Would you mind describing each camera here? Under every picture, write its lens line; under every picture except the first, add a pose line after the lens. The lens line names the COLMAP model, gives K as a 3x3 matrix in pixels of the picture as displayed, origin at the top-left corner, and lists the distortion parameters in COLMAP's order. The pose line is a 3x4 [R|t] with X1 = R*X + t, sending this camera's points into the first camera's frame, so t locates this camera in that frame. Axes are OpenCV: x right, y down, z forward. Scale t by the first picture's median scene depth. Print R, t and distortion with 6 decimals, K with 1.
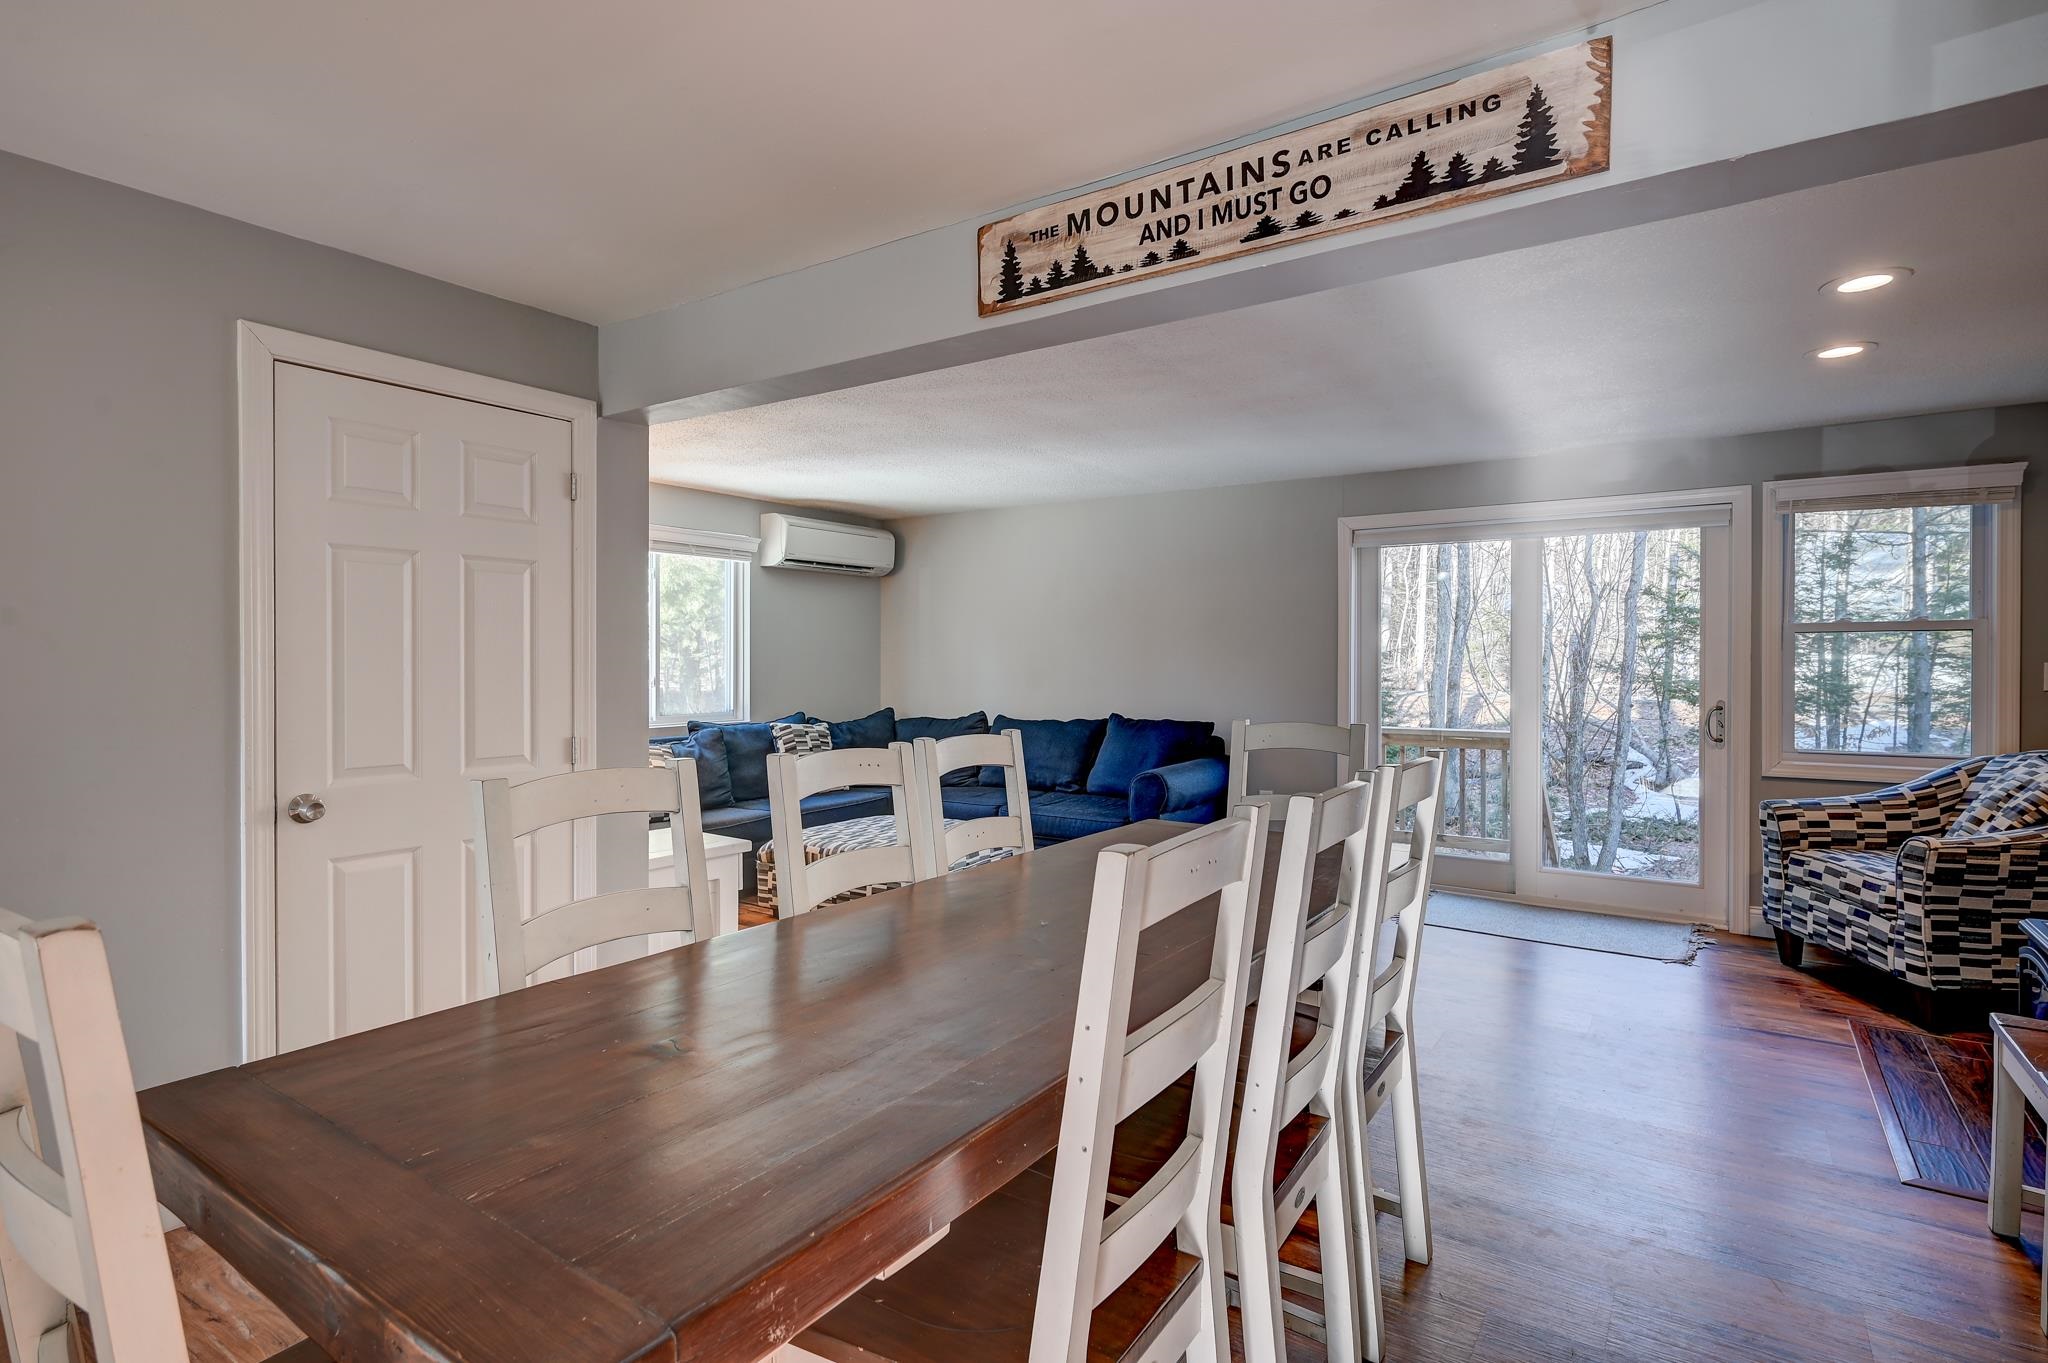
lens RADIAL K [[1018.3, 0, 1025.5], [0, 1018.3, 674.0], [0, 0, 1]] dist [-0.001263, 0.000635]
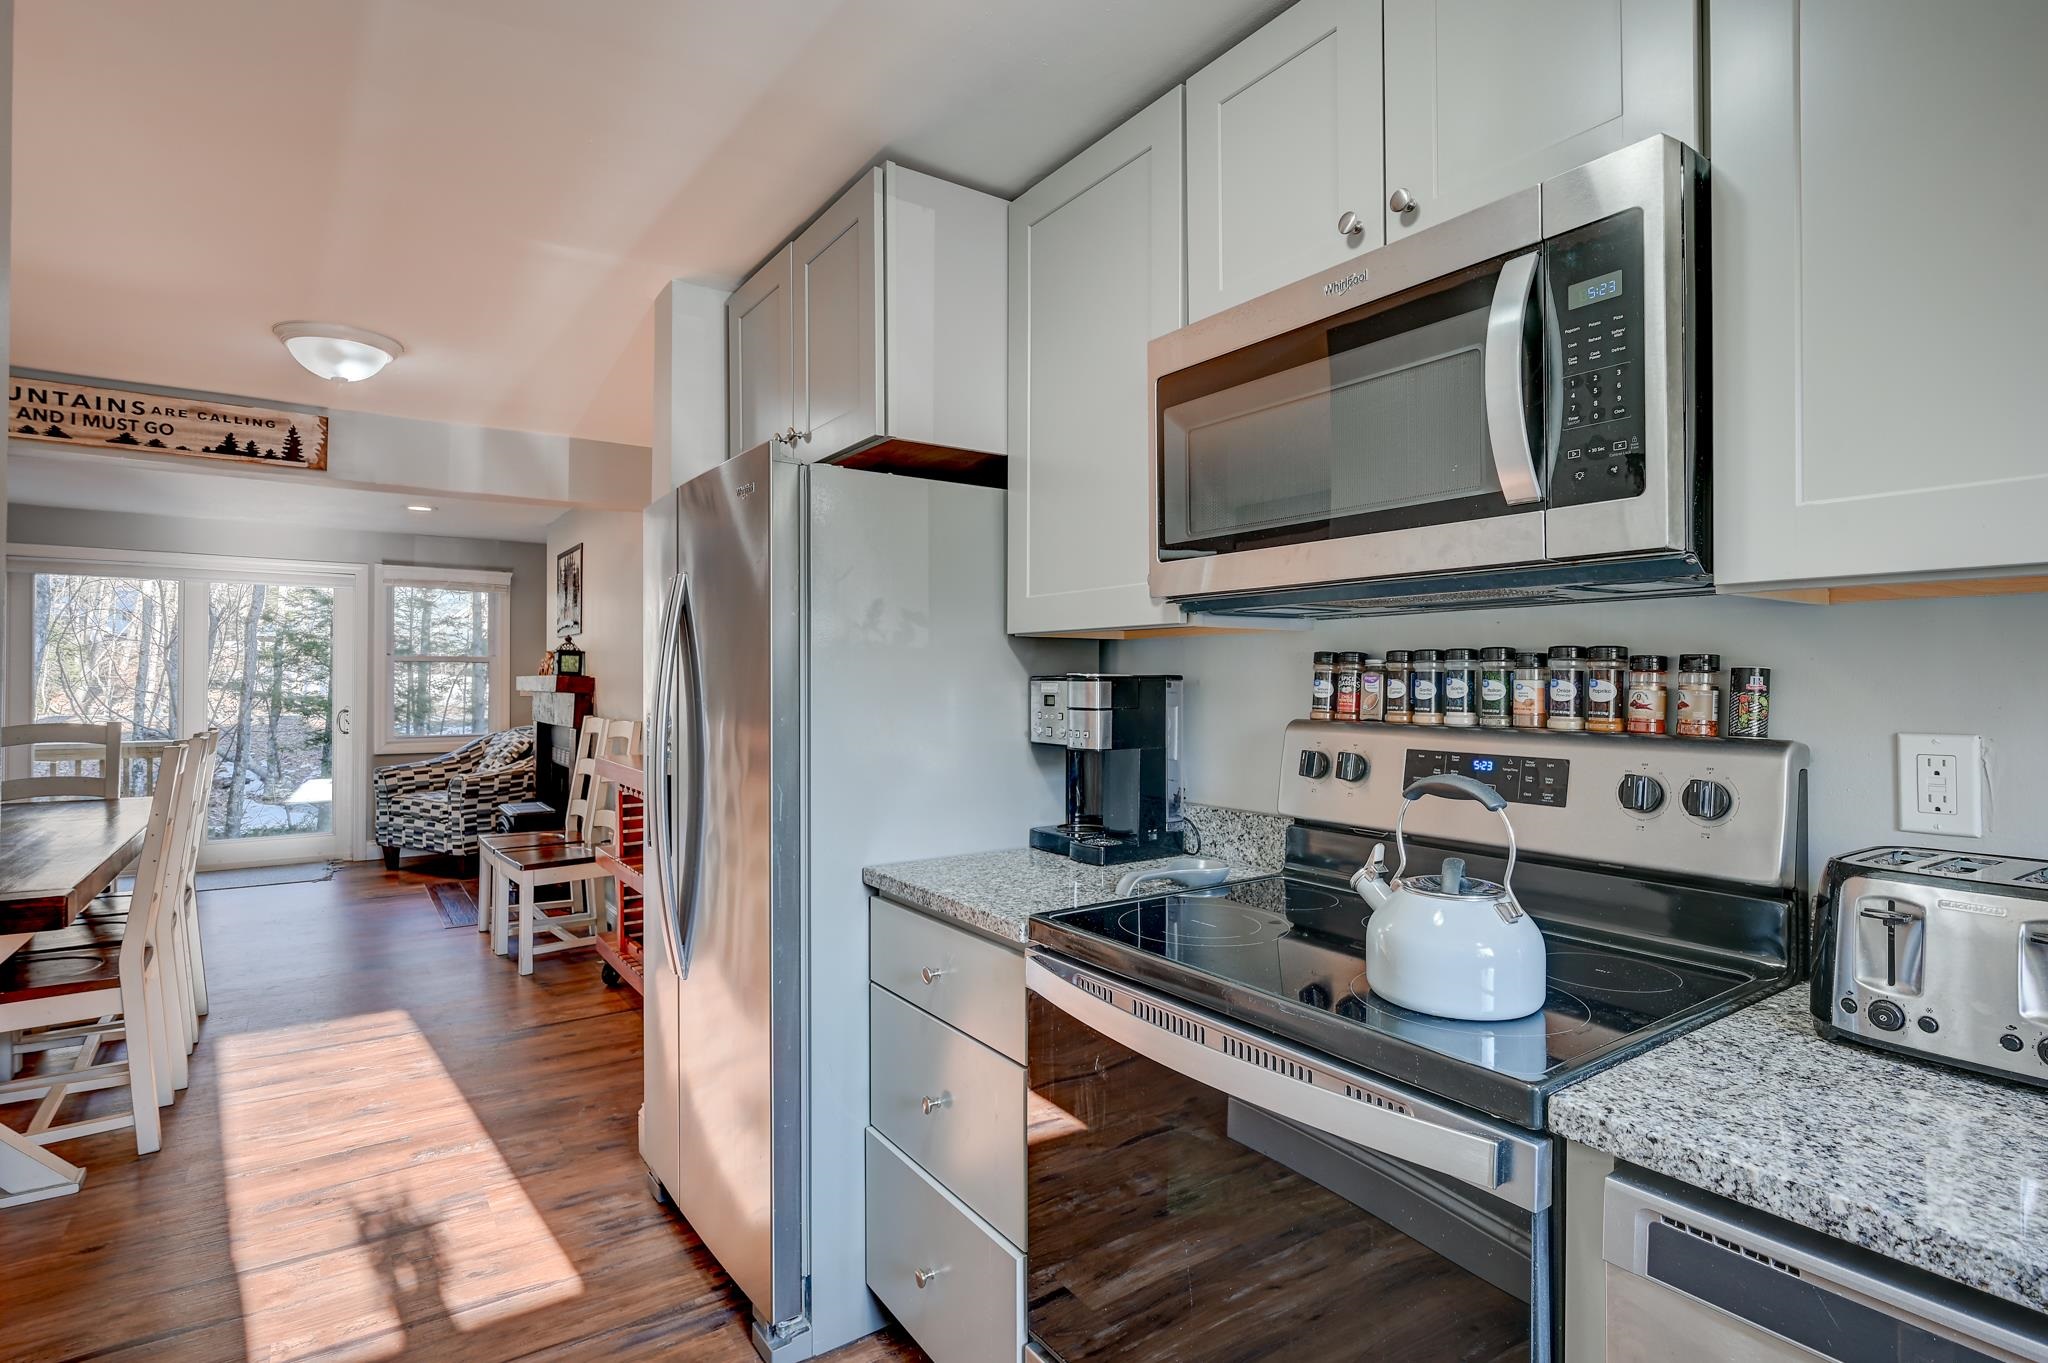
lens RADIAL K [[1018.3, 0, 1029.5], [0, 1018.3, 672.2], [0, 0, 1]] dist [-0.001263, 0.000635]
pose [[0.353520, 0.010289, 0.935371, -0.495069], [0.008161, 0.999868, -0.014083, 0.008648], [-0.935391, 0.012612, 0.353389, -0.636563]]
